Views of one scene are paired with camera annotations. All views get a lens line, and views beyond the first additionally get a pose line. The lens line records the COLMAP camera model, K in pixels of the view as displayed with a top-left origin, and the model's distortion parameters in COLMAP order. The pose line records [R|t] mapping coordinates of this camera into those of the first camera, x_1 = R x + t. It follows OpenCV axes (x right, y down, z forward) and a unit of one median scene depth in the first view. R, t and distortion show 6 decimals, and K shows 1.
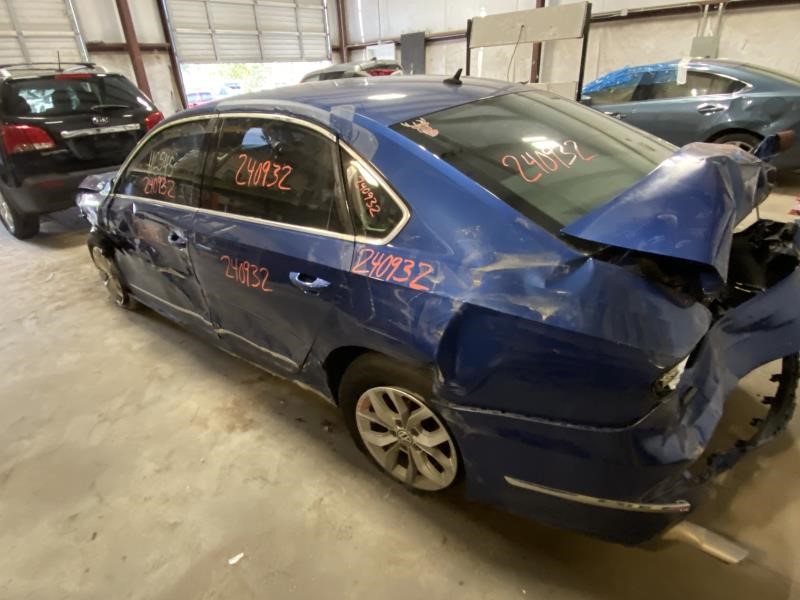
lens RADIAL K [[440.2, 0, 400.0], [0, 440.2, 300.0], [0, 0, 1]] dist [0.011777, -0.017089]
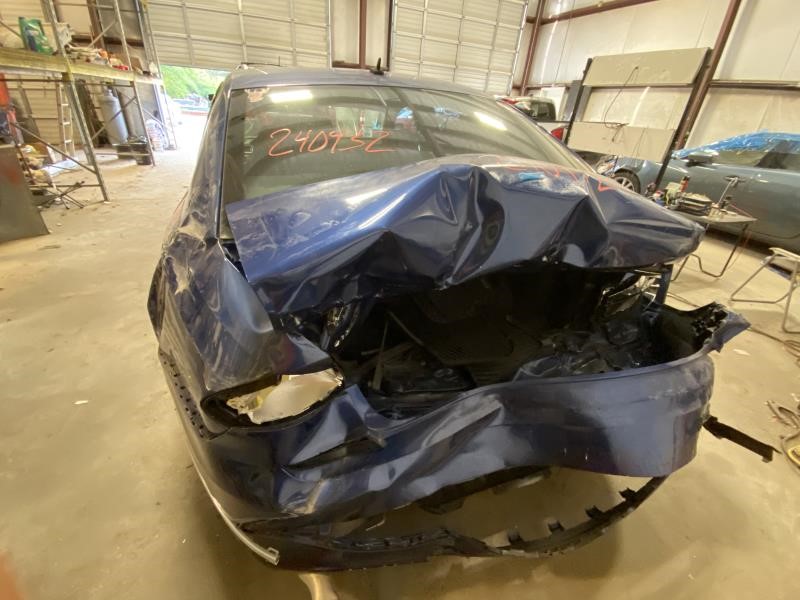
lens RADIAL K [[326.8, 0, 400.0], [0, 326.8, 300.0], [0, 0, 1]] dist [0.000855, -0.011644]
pose [[0.888663, 0.319640, -0.328798, 0.566591], [-0.299262, 0.947538, 0.112312, -0.095510], [0.347448, -0.001411, 0.937698, 0.307875]]
